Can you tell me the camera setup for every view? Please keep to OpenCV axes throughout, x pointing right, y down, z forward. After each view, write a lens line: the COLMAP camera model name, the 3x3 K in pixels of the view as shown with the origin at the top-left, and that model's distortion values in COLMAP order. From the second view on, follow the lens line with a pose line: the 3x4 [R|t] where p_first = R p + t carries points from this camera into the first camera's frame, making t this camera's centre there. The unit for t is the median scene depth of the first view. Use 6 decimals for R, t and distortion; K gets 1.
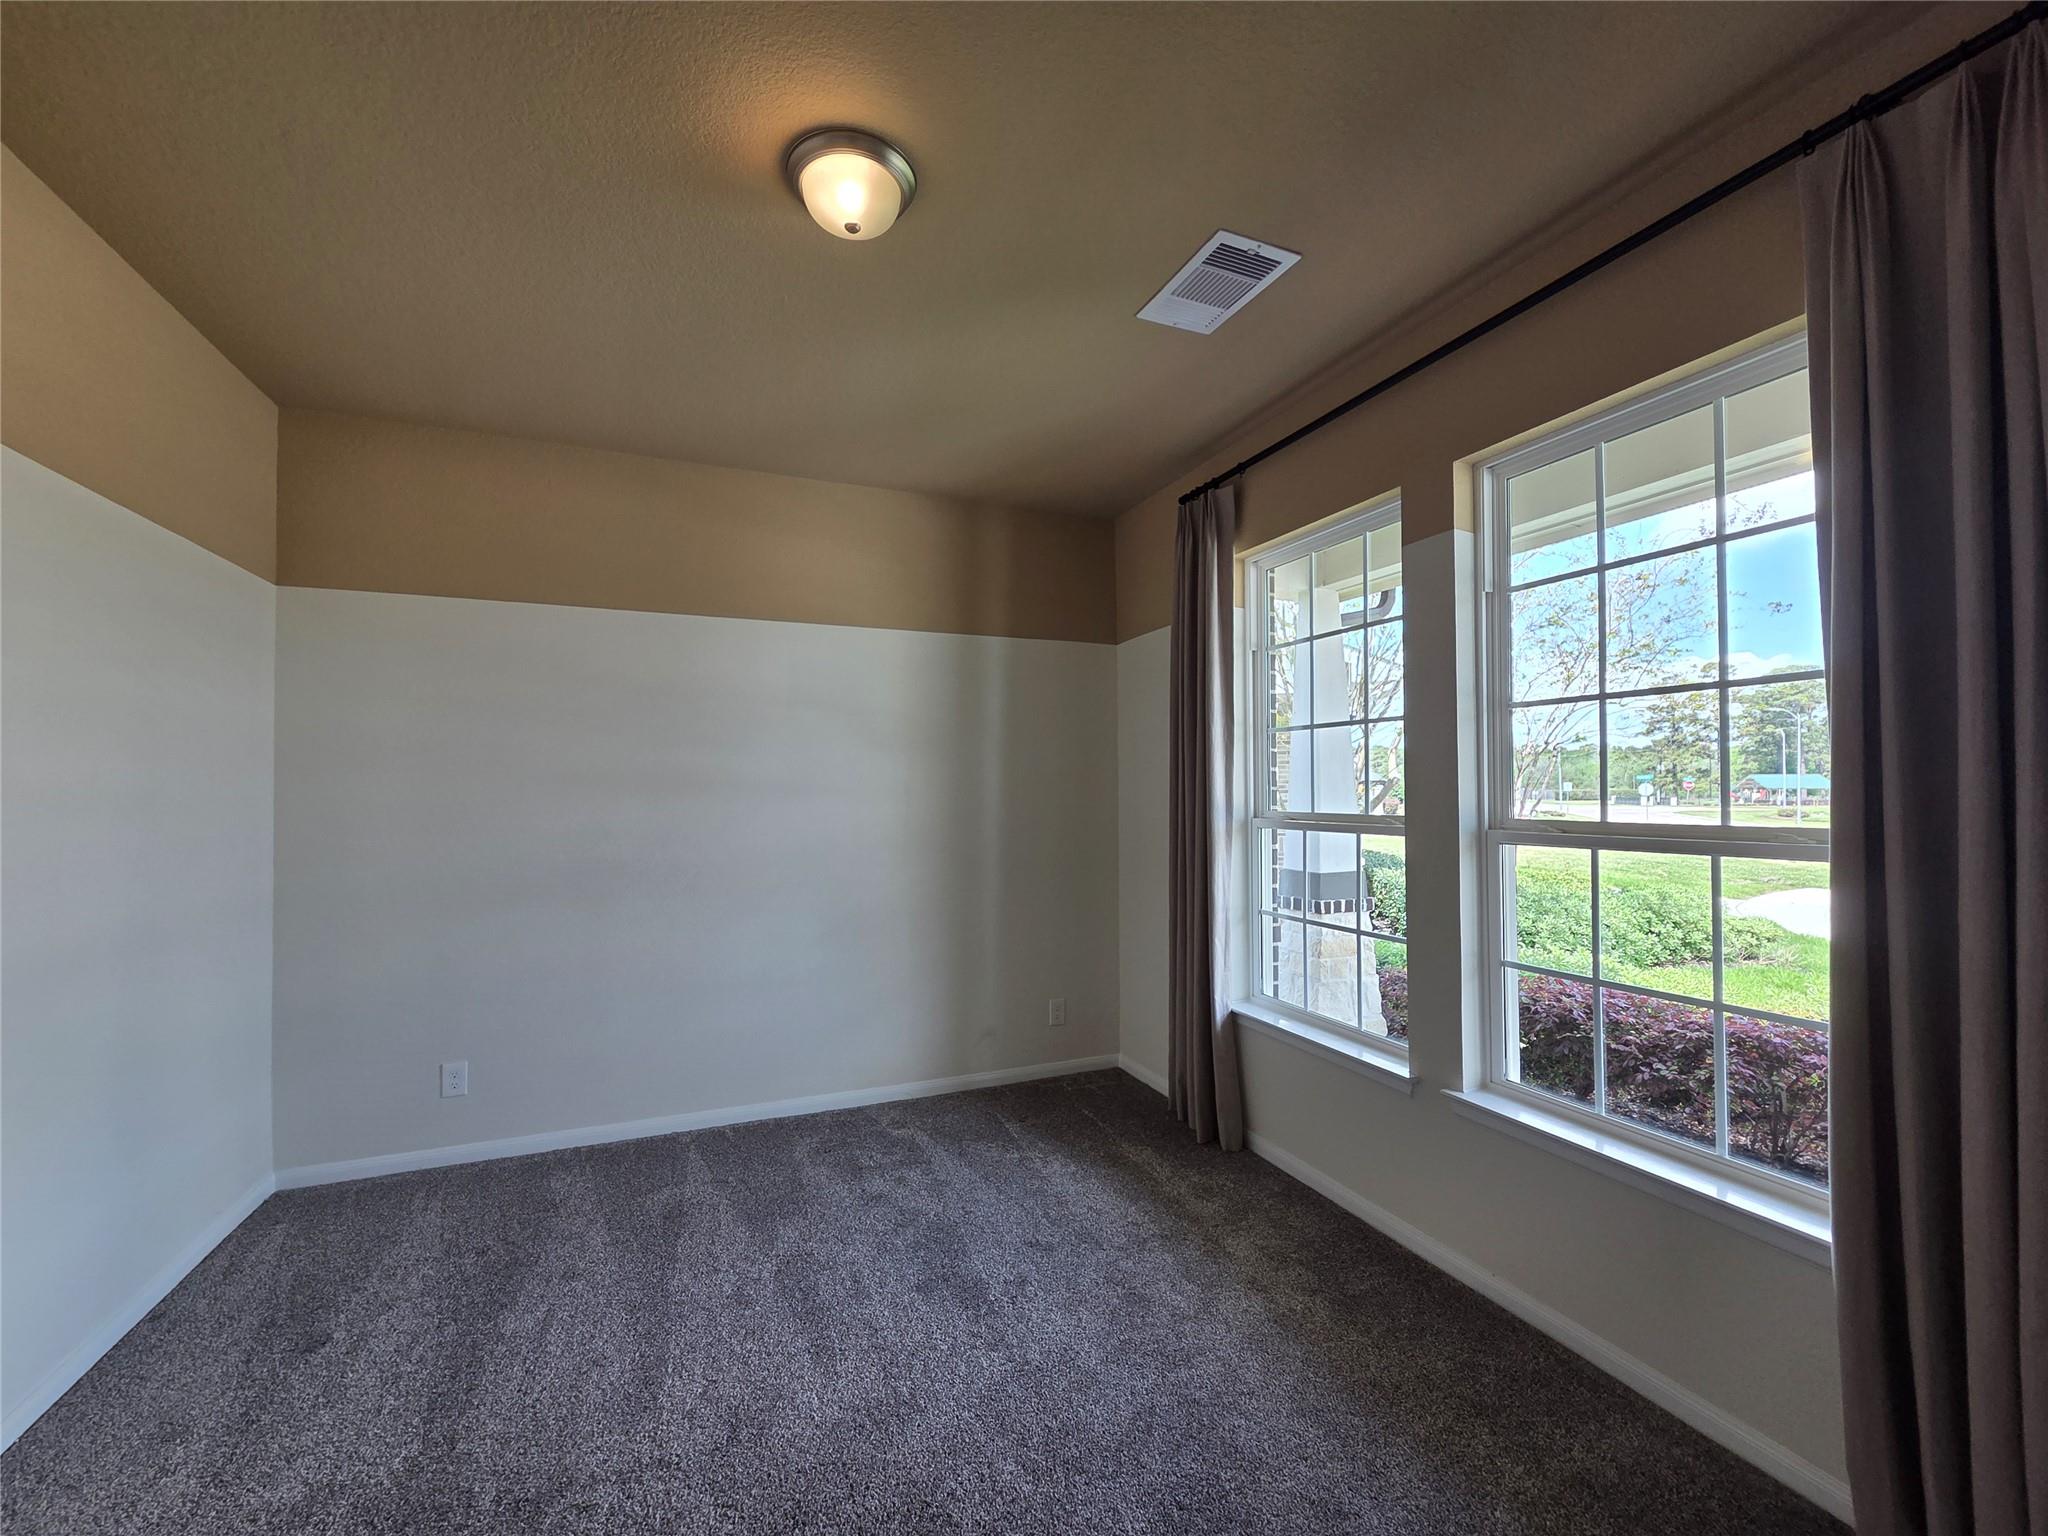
lens RADIAL K [[841.0, 0, 1023.9], [0, 841.0, 779.3], [0, 0, 1]] dist [-0.000320, 0.000396]
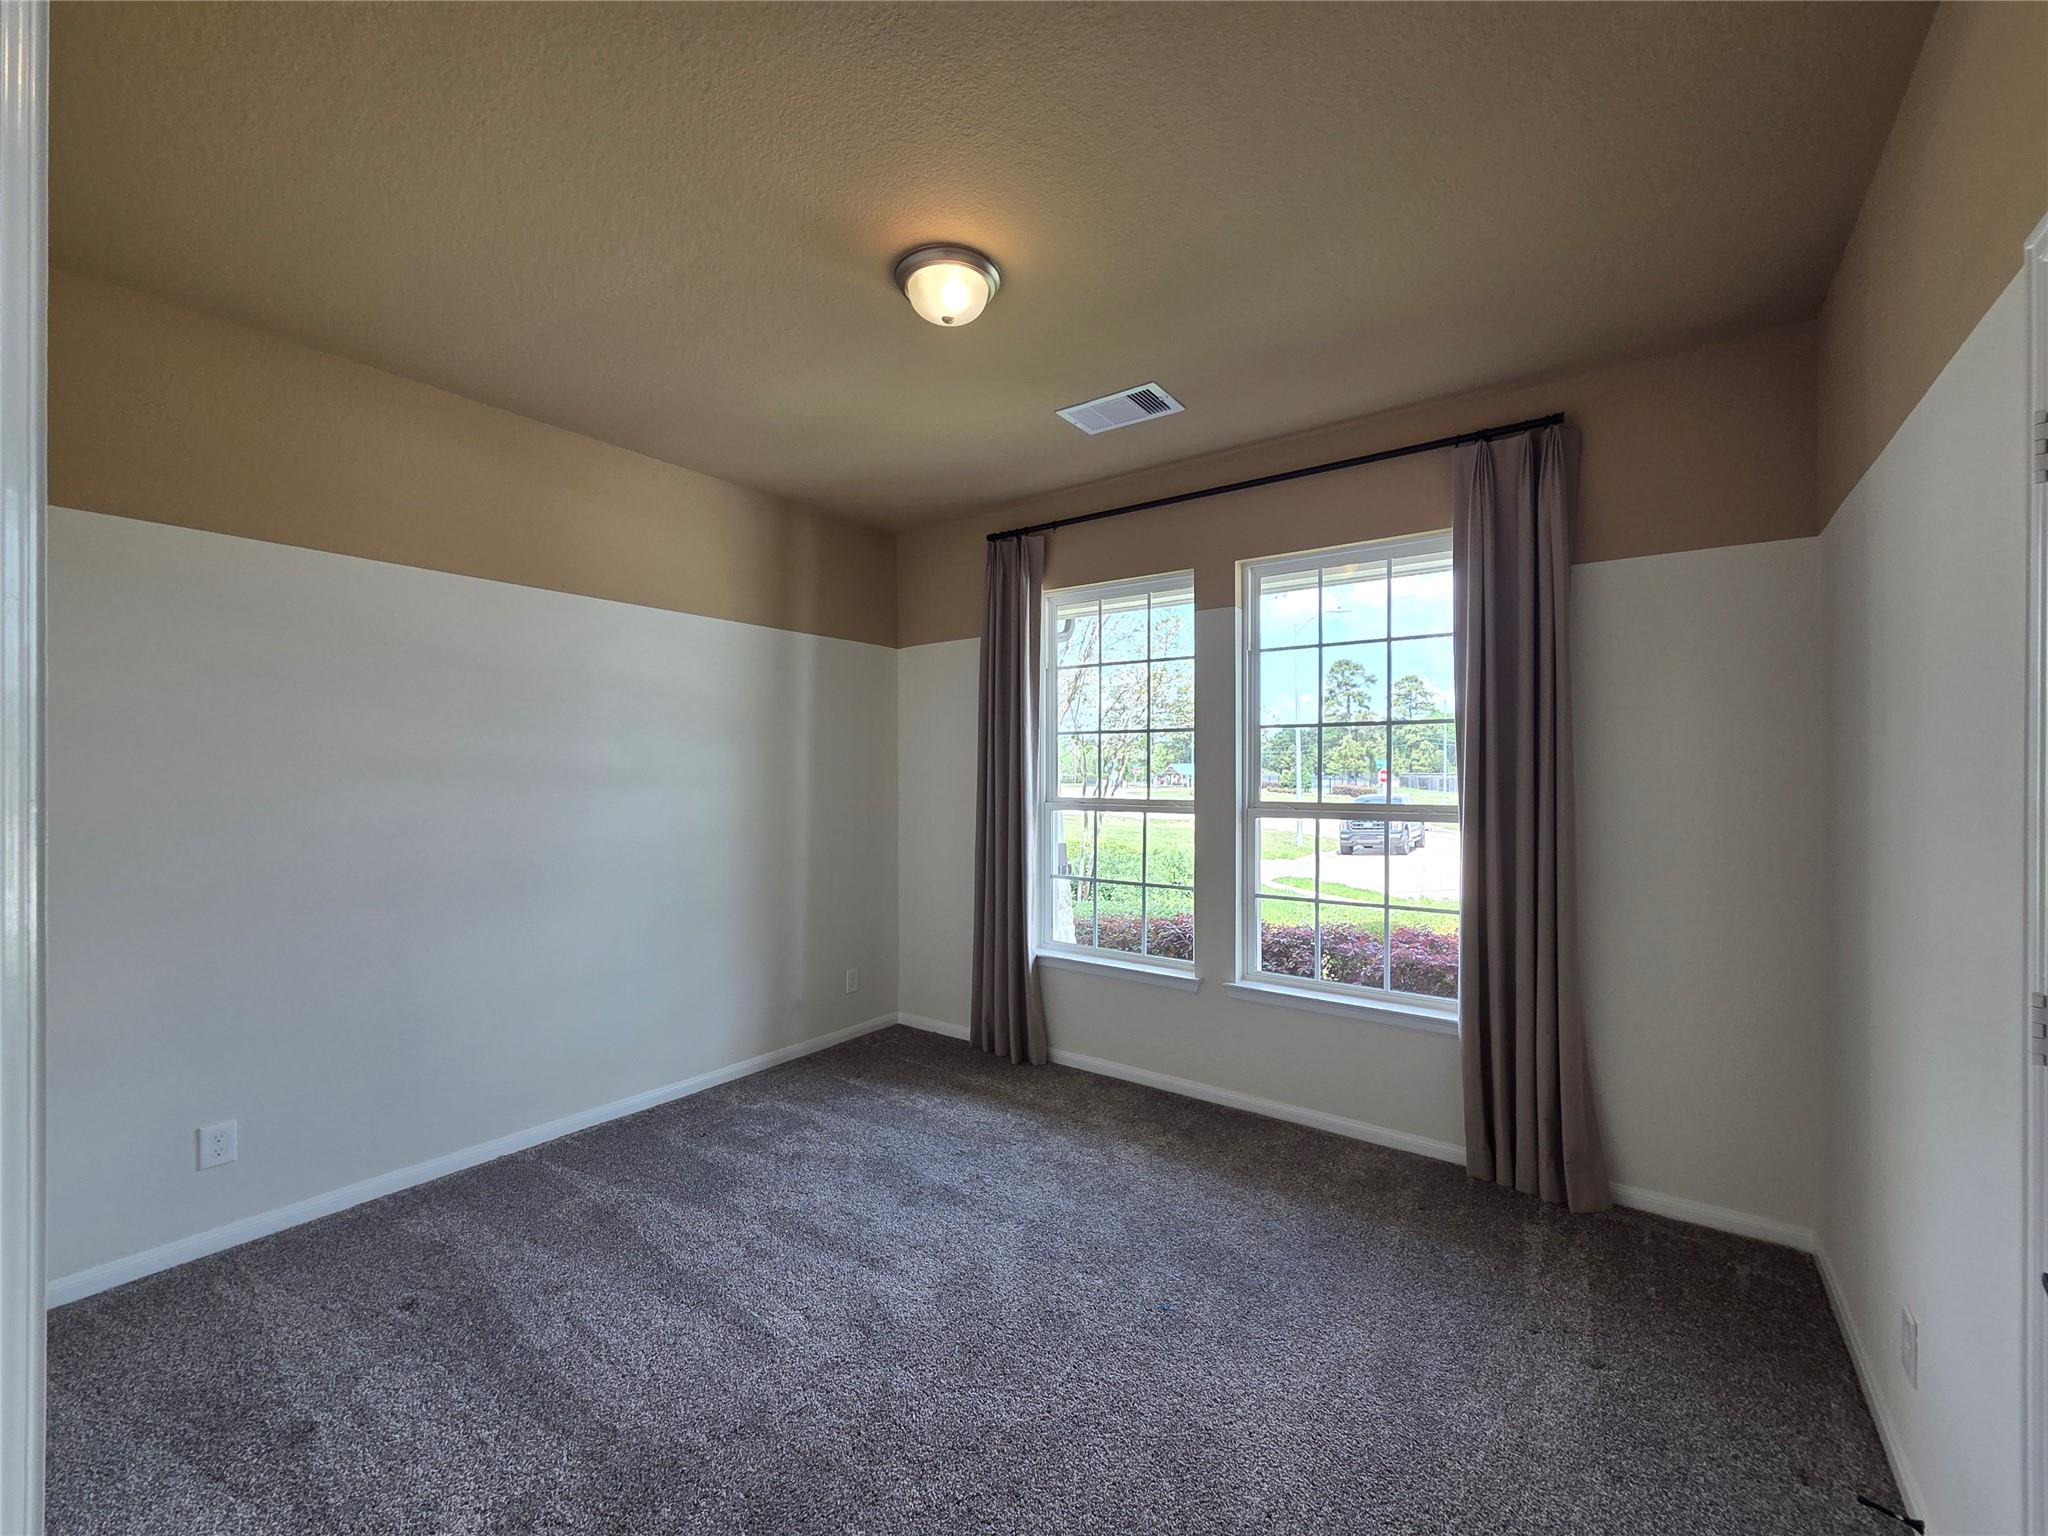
lens RADIAL K [[841.0, 0, 1023.9], [0, 841.0, 779.3], [0, 0, 1]] dist [-0.000320, 0.000396]
pose [[0.855242, 0.001967, 0.518225, -0.443964], [-0.012527, 0.999779, 0.016879, -0.009465], [-0.518078, -0.020927, 0.855077, -0.063028]]
